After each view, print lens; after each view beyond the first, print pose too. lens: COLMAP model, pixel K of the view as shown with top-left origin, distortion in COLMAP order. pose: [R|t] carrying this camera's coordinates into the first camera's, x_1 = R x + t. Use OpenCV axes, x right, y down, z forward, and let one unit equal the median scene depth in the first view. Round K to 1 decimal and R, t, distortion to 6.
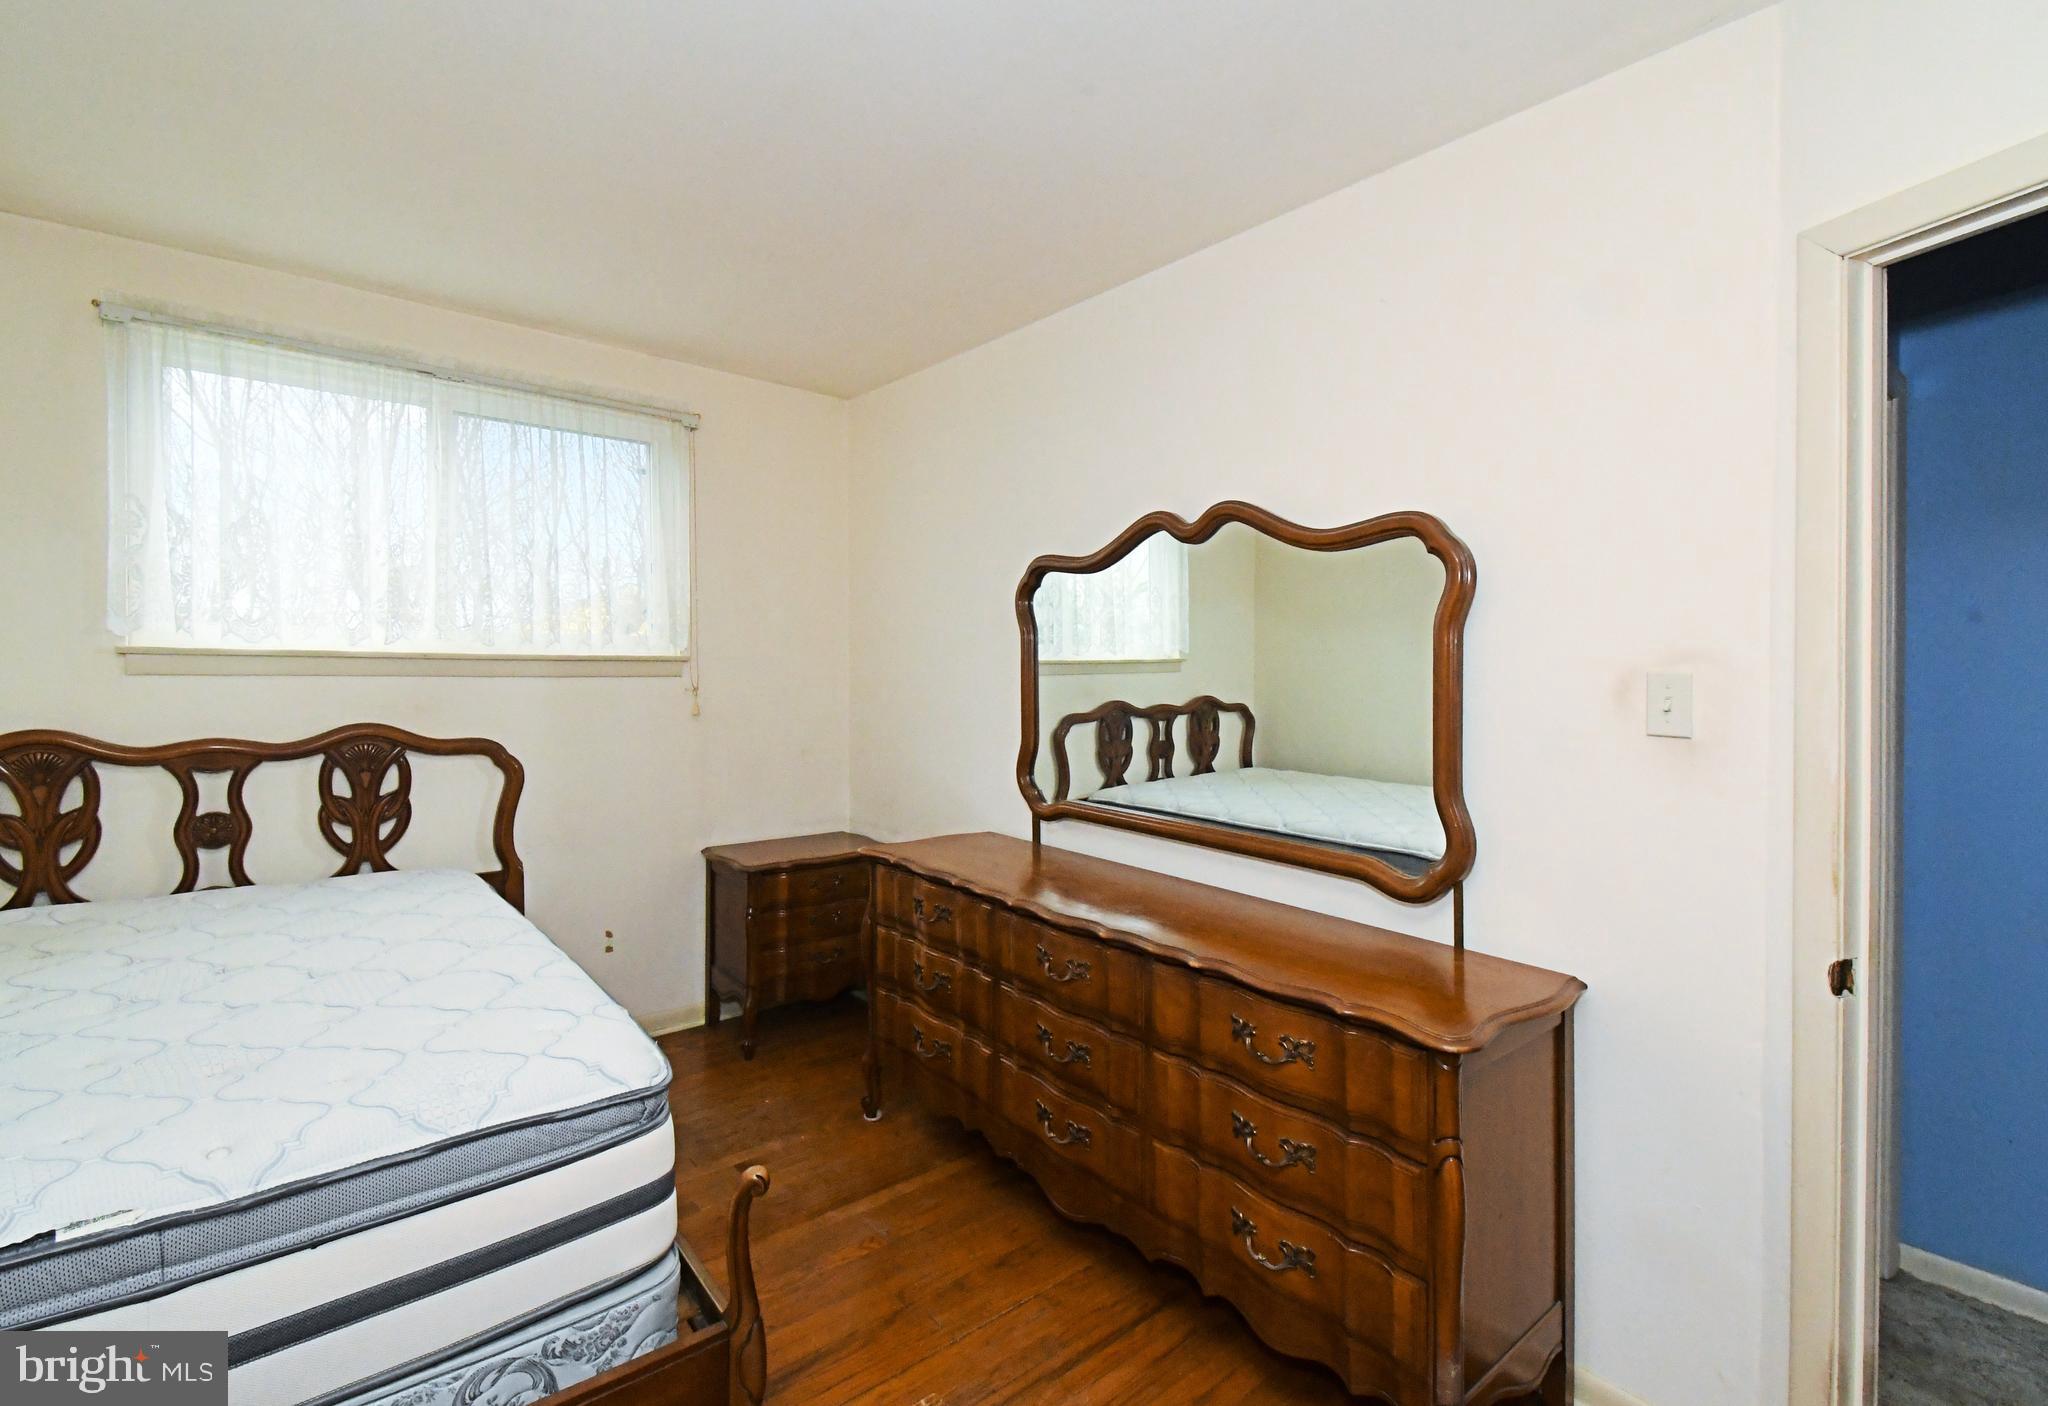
lens RADIAL K [[905.0, 0, 1023.6], [0, 905.0, 681.5], [0, 0, 1]] dist [-0.031621, -0.000700]
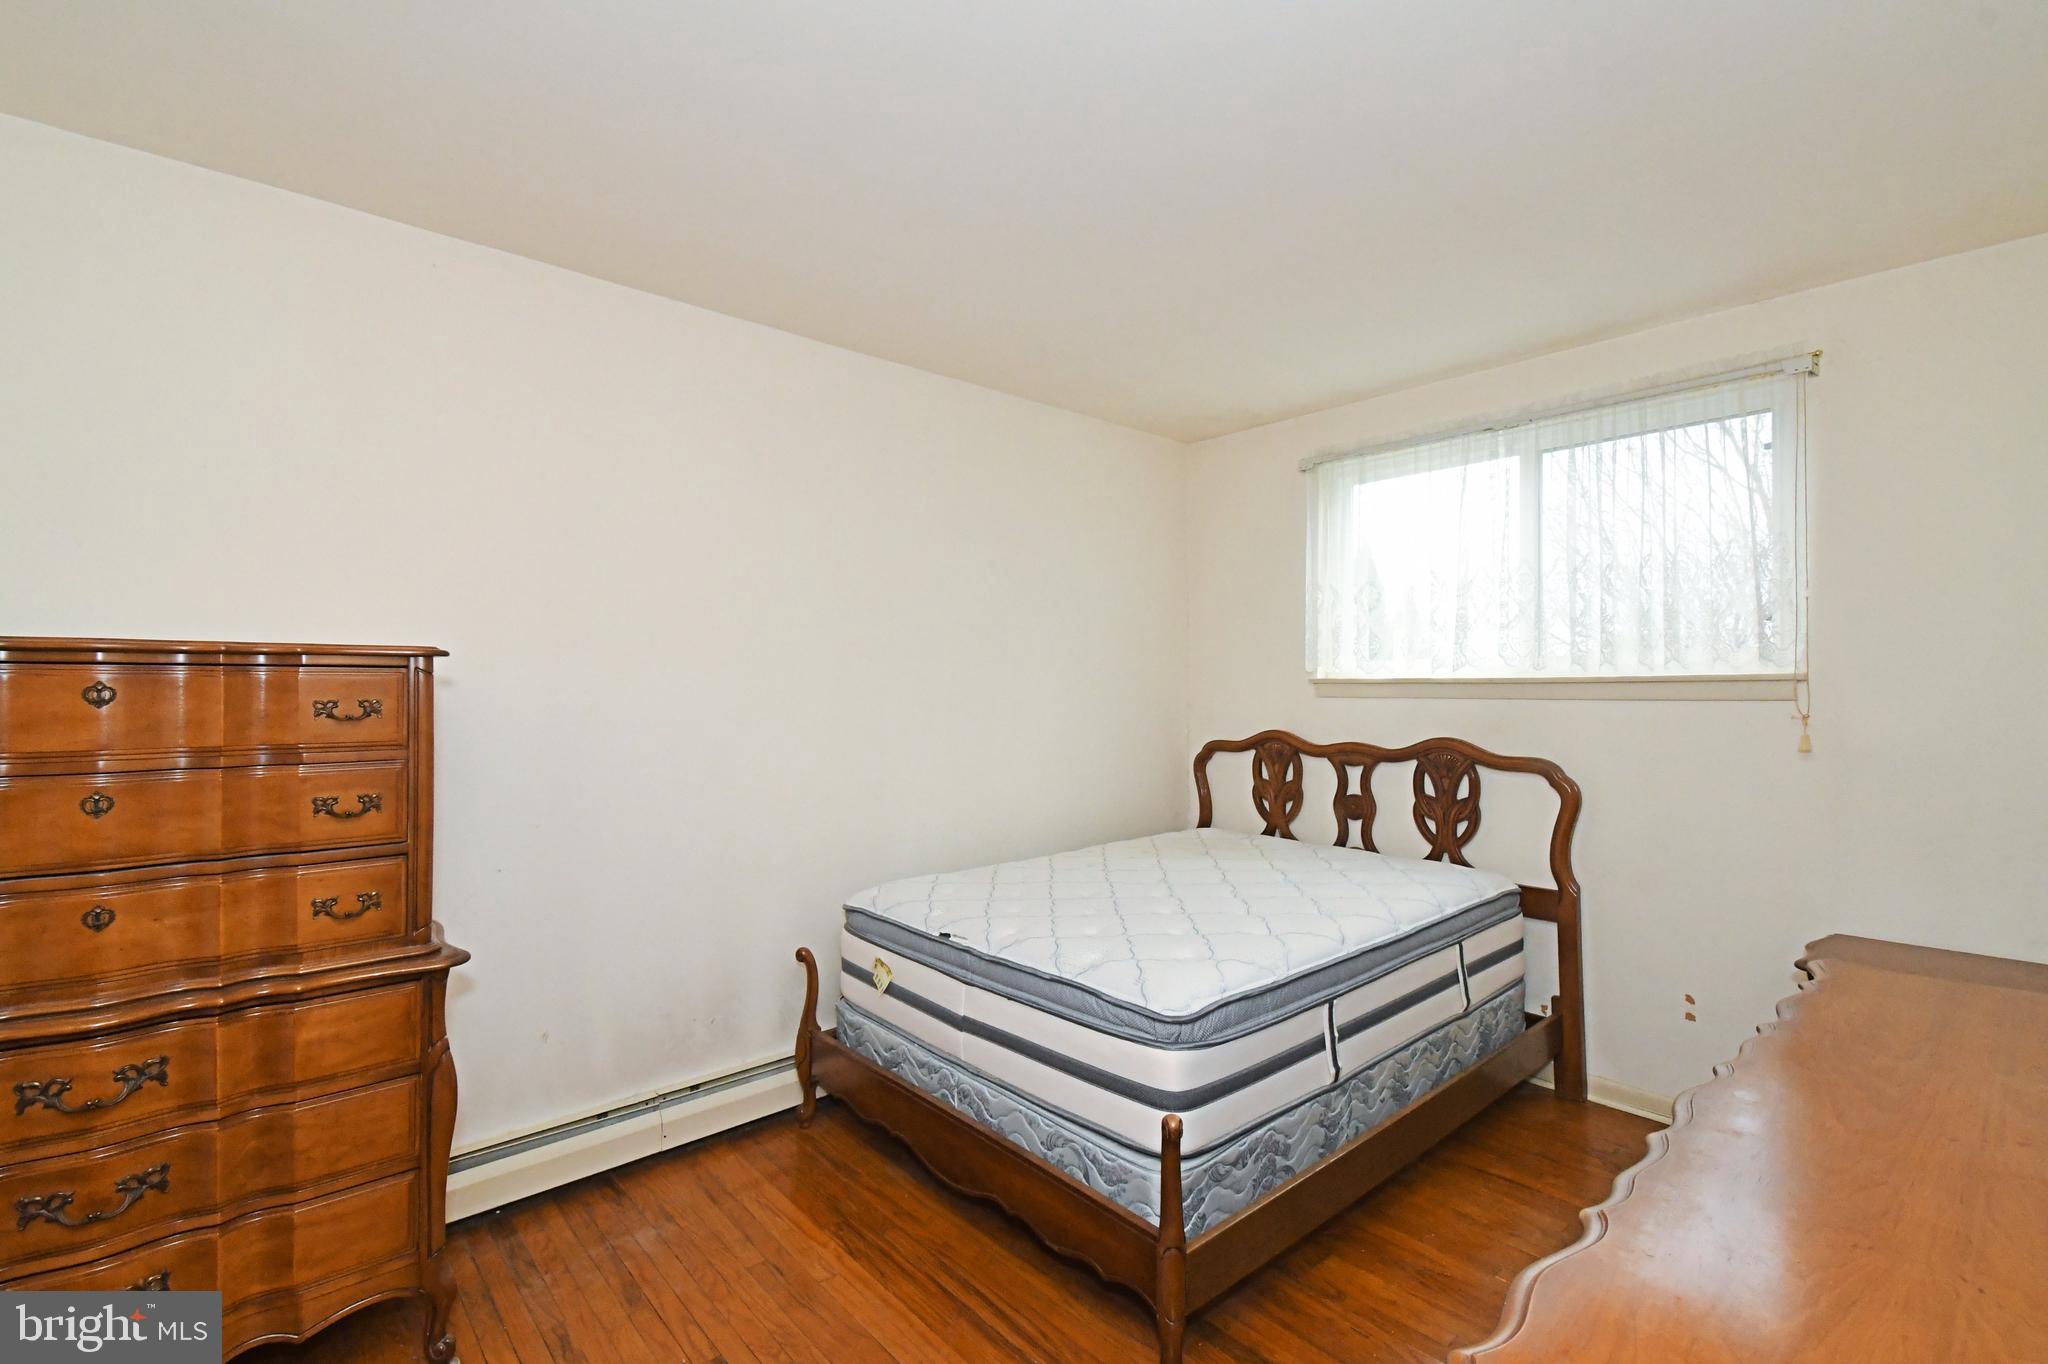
lens RADIAL K [[883.6, 0, 1024.3], [0, 883.6, 686.4], [0, 0, 1]] dist [0.010029, -0.002128]
pose [[0.011780, -0.012229, -0.999856, 0.467598], [-0.008668, 0.999886, -0.012332, -0.002633], [0.999893, 0.008812, 0.011672, 0.421942]]
